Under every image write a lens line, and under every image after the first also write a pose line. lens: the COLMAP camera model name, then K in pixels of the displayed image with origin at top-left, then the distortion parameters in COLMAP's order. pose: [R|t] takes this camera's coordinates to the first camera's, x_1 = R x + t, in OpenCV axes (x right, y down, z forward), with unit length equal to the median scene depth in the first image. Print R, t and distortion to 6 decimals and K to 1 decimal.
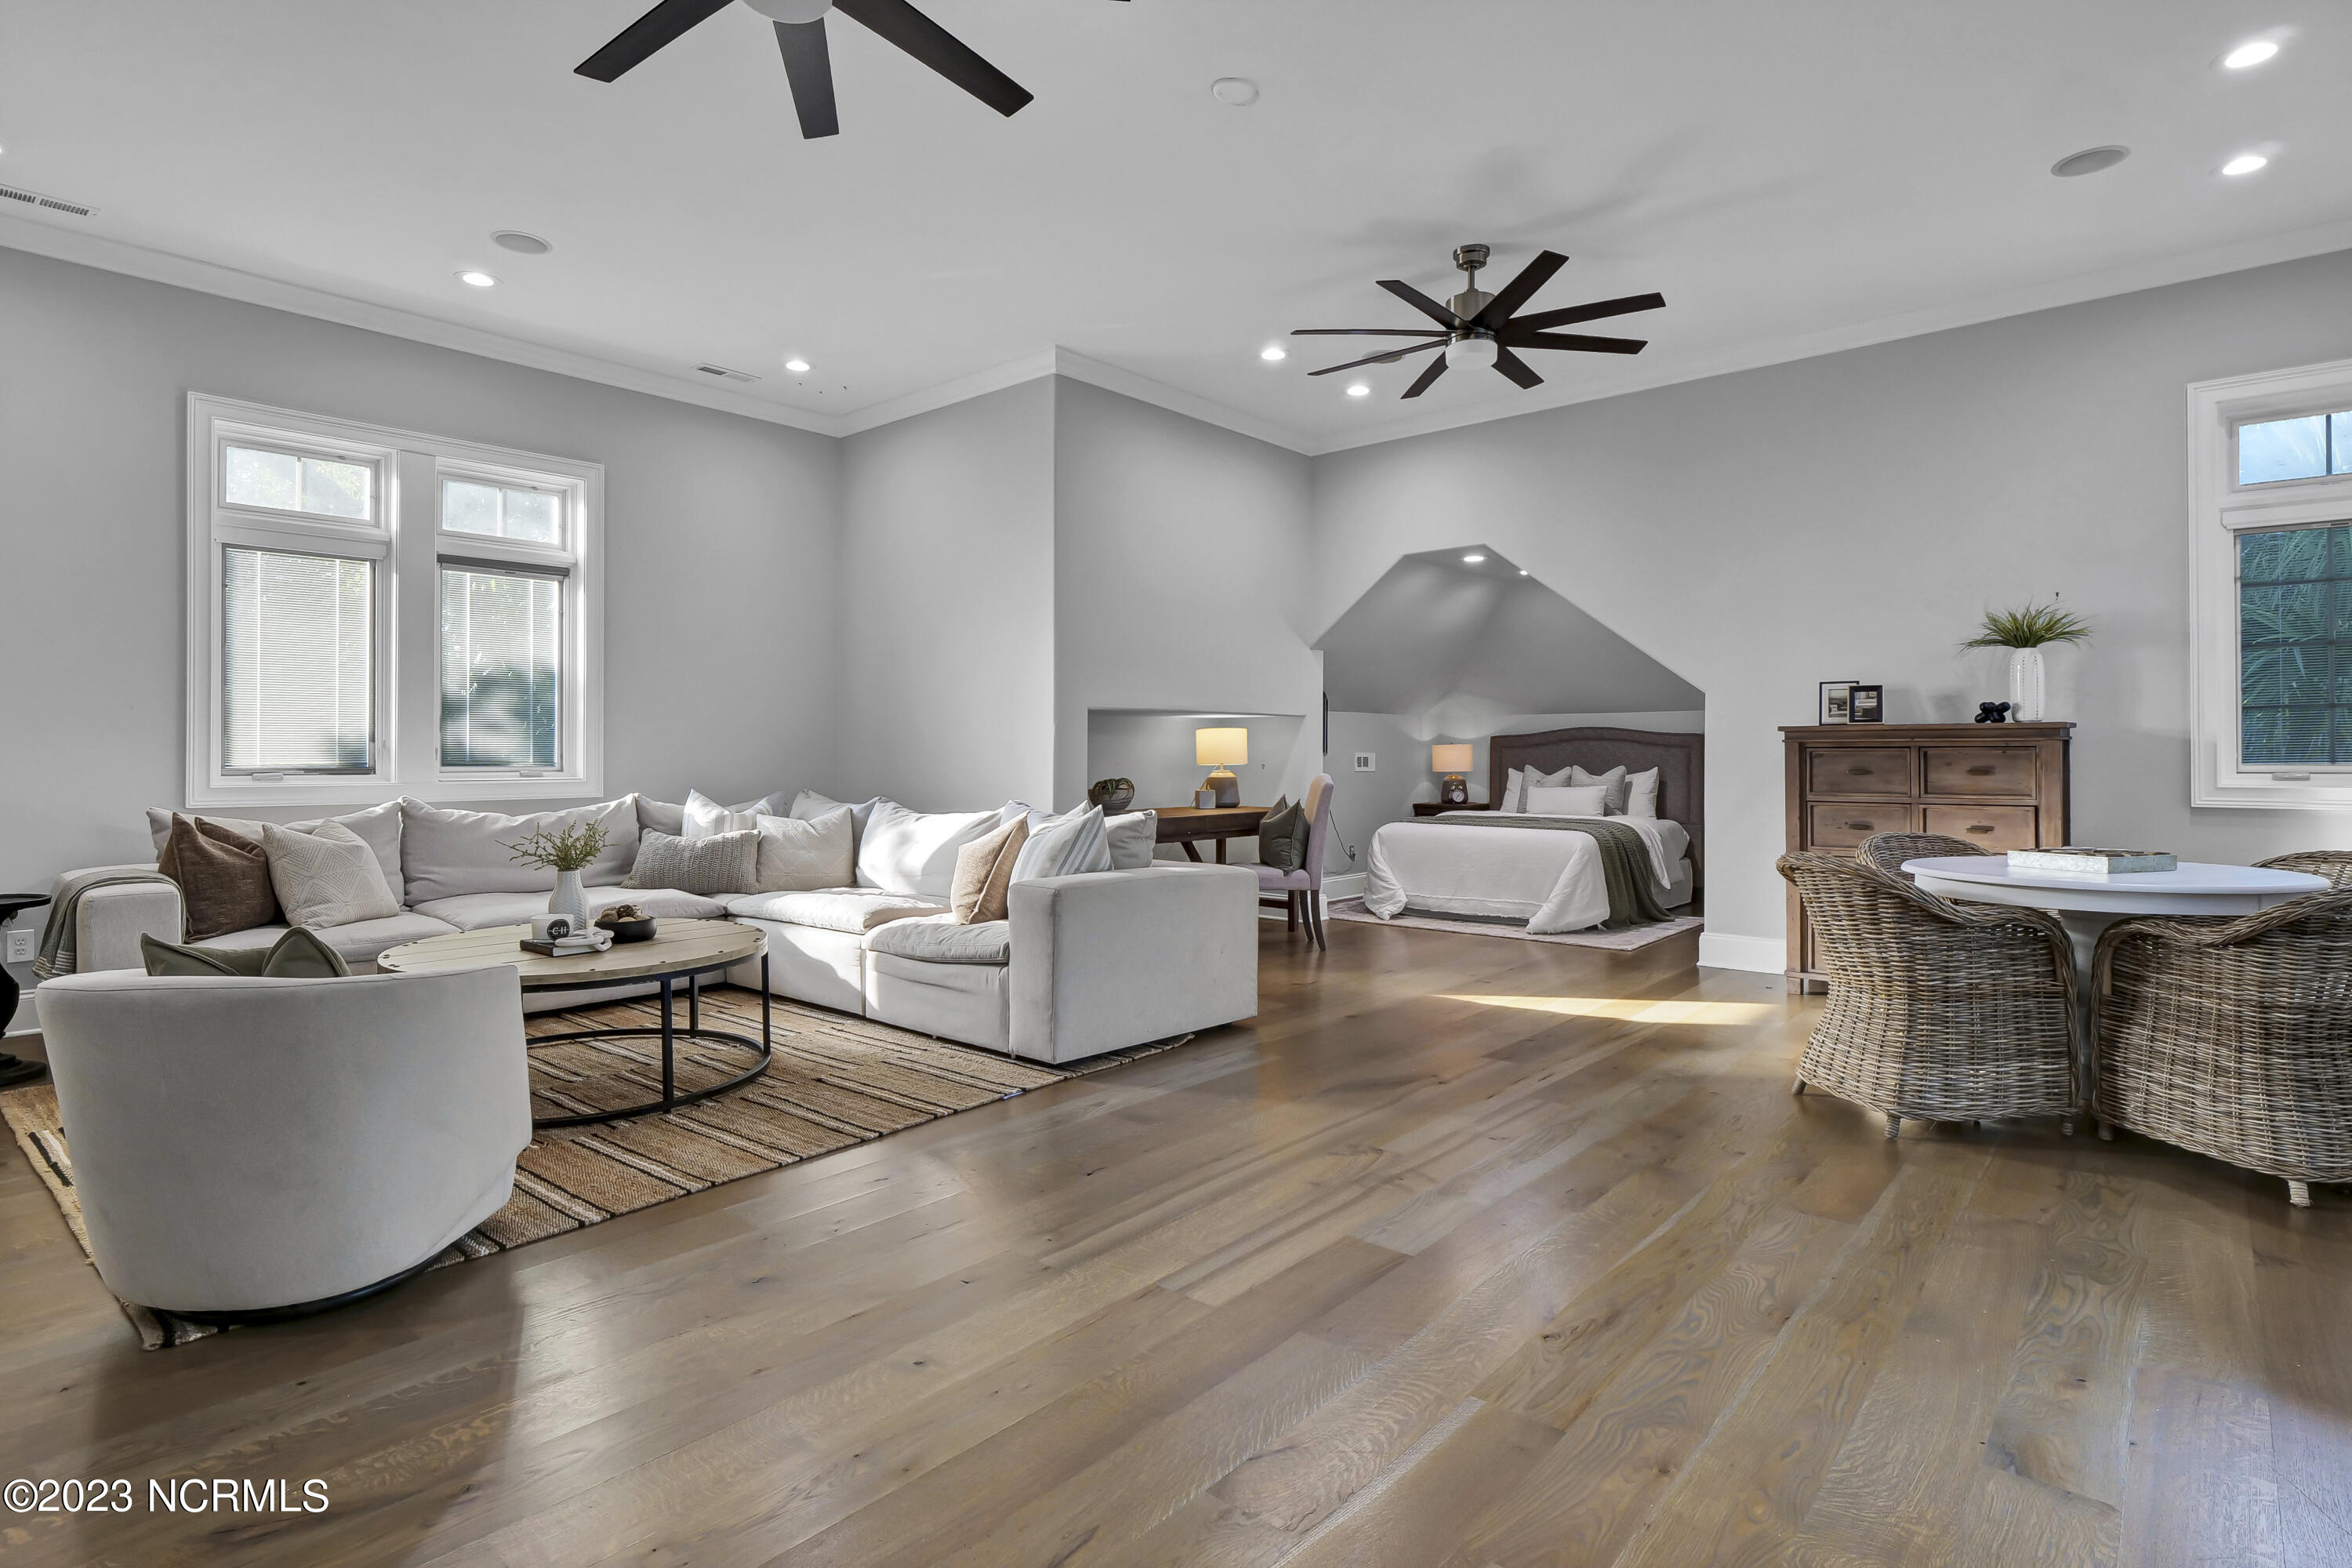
lens RADIAL K [[1209.9, 0, 1164.3], [0, 1209.9, 750.1], [0, 0, 1]] dist [-0.002808, -0.000842]
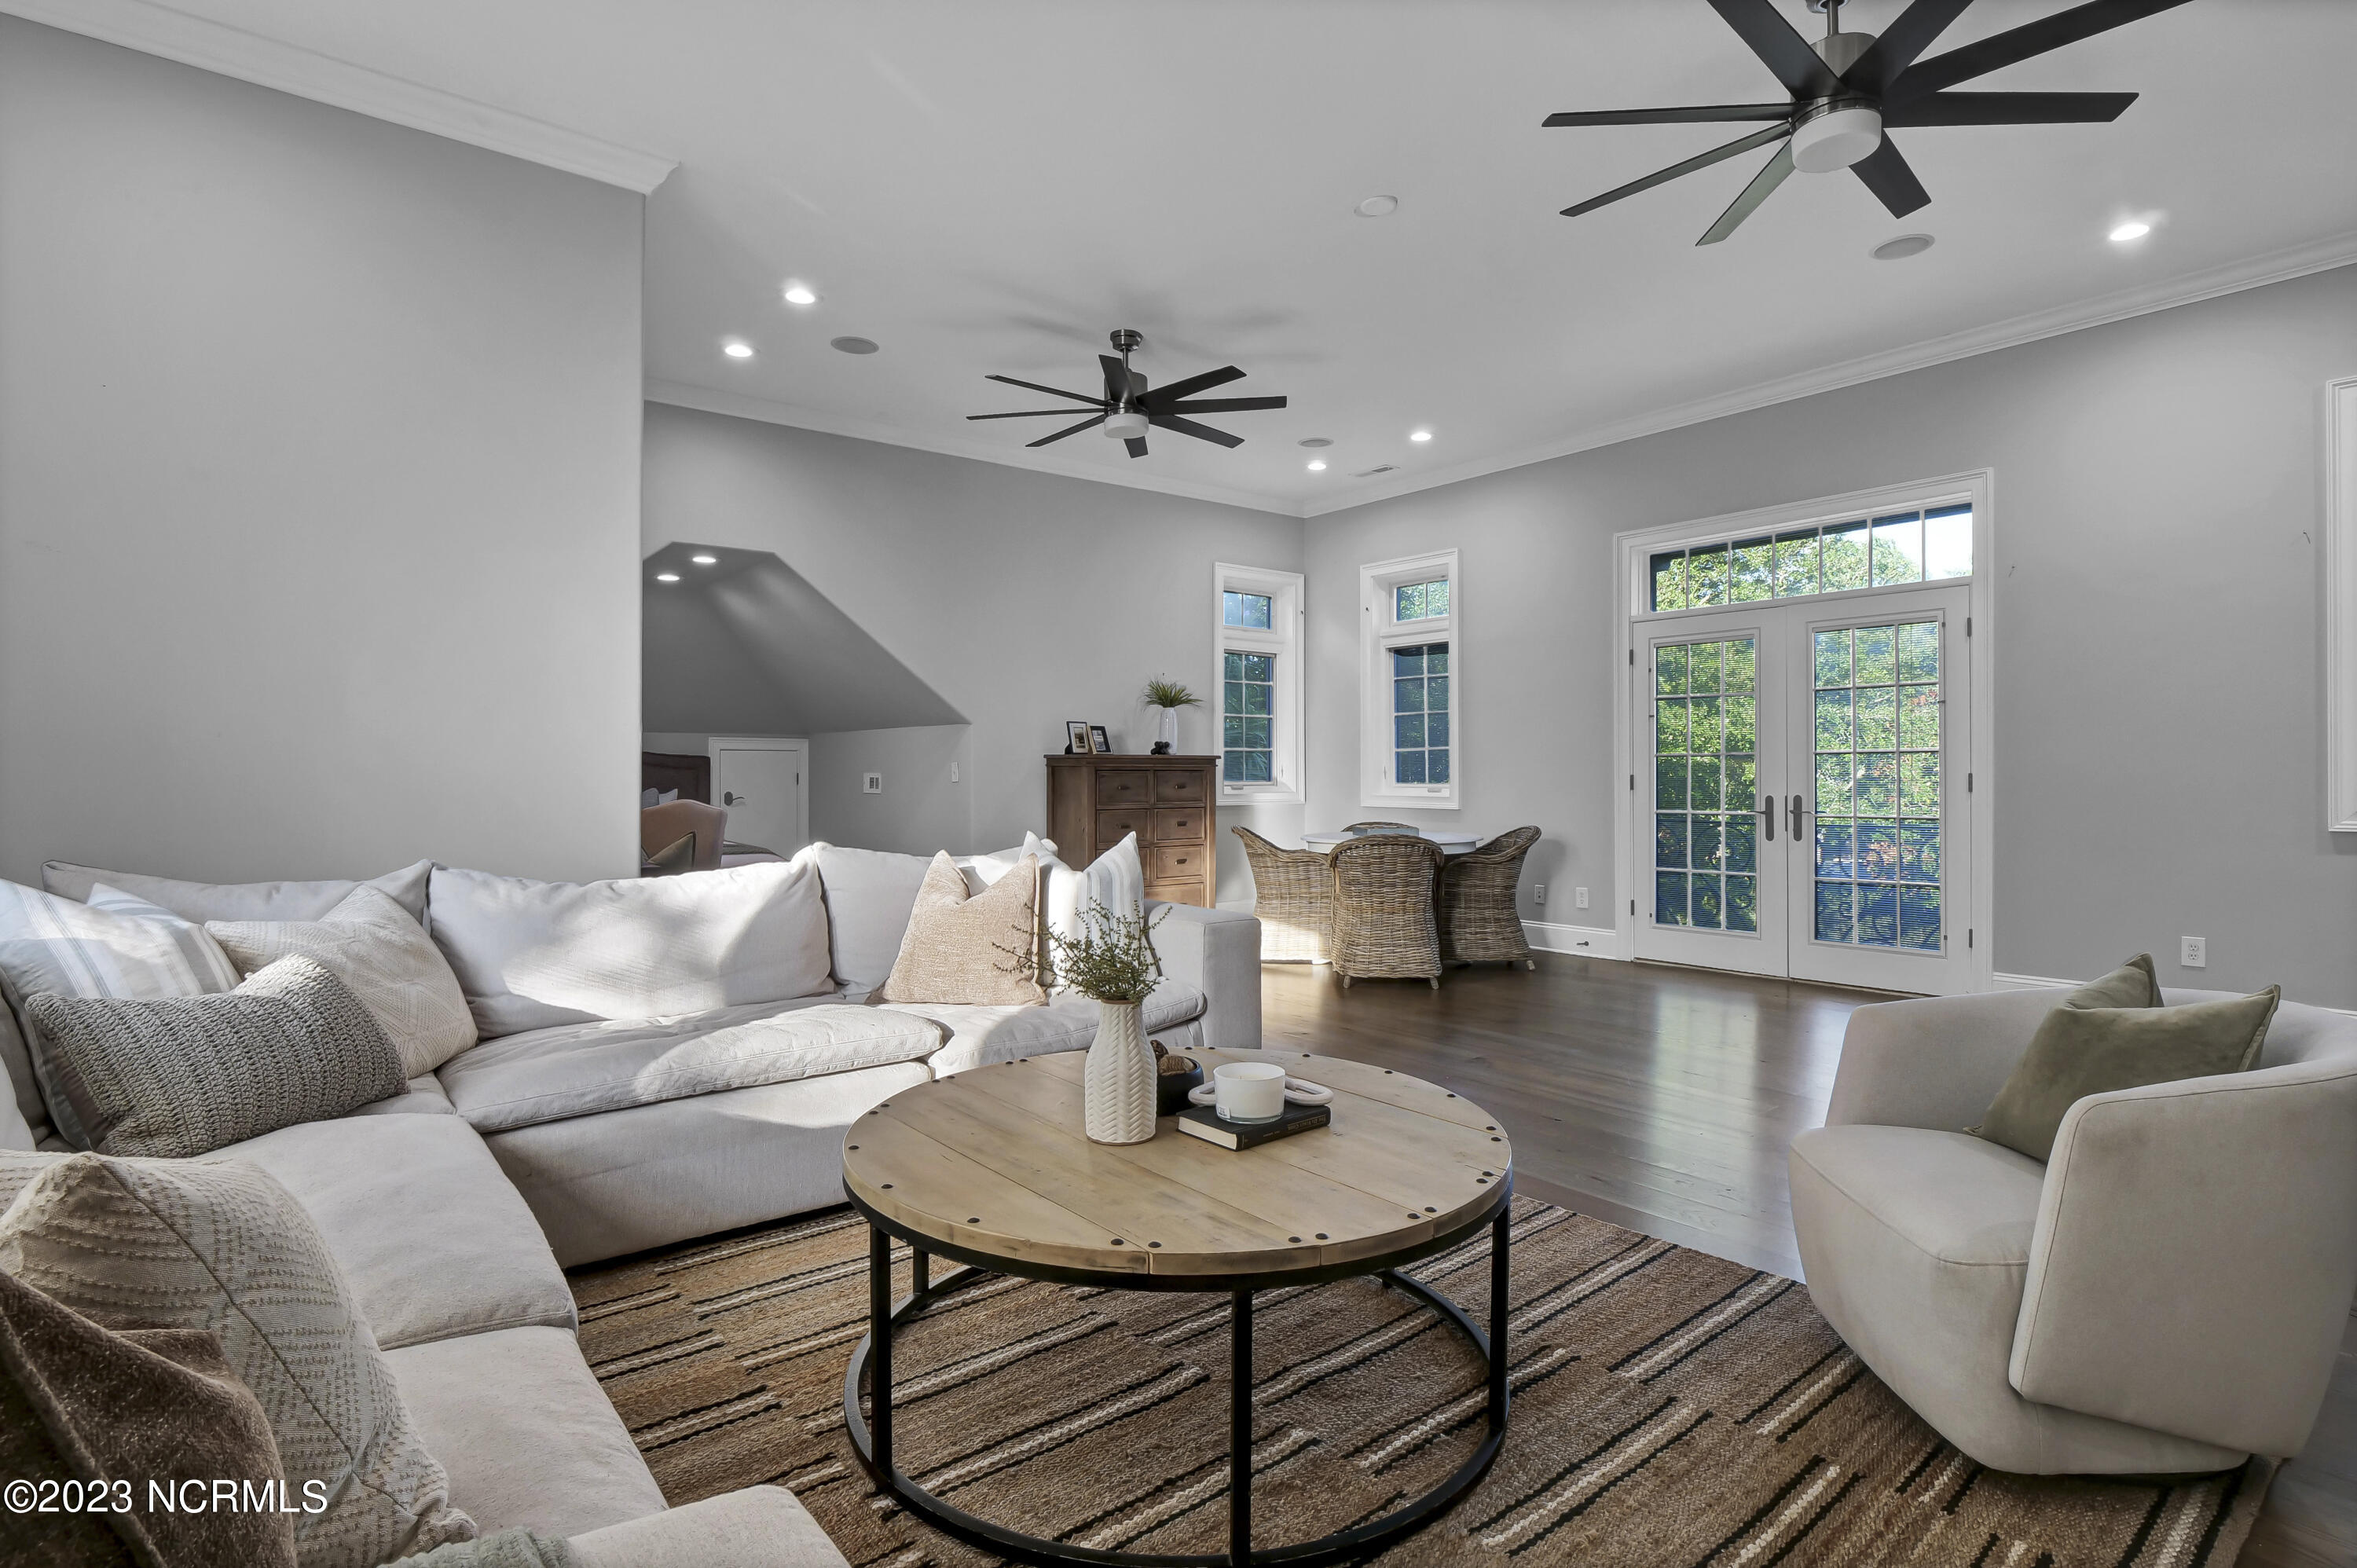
lens RADIAL K [[1170.6, 0, 1182.7], [0, 1170.6, 781.2], [0, 0, 1]] dist [-0.003058, -0.013777]
pose [[0.179847, -0.003504, 0.983688, -0.765774], [-0.001847, 0.999991, 0.003900, 0.004972], [-0.983693, -0.002518, 0.179839, 0.696144]]
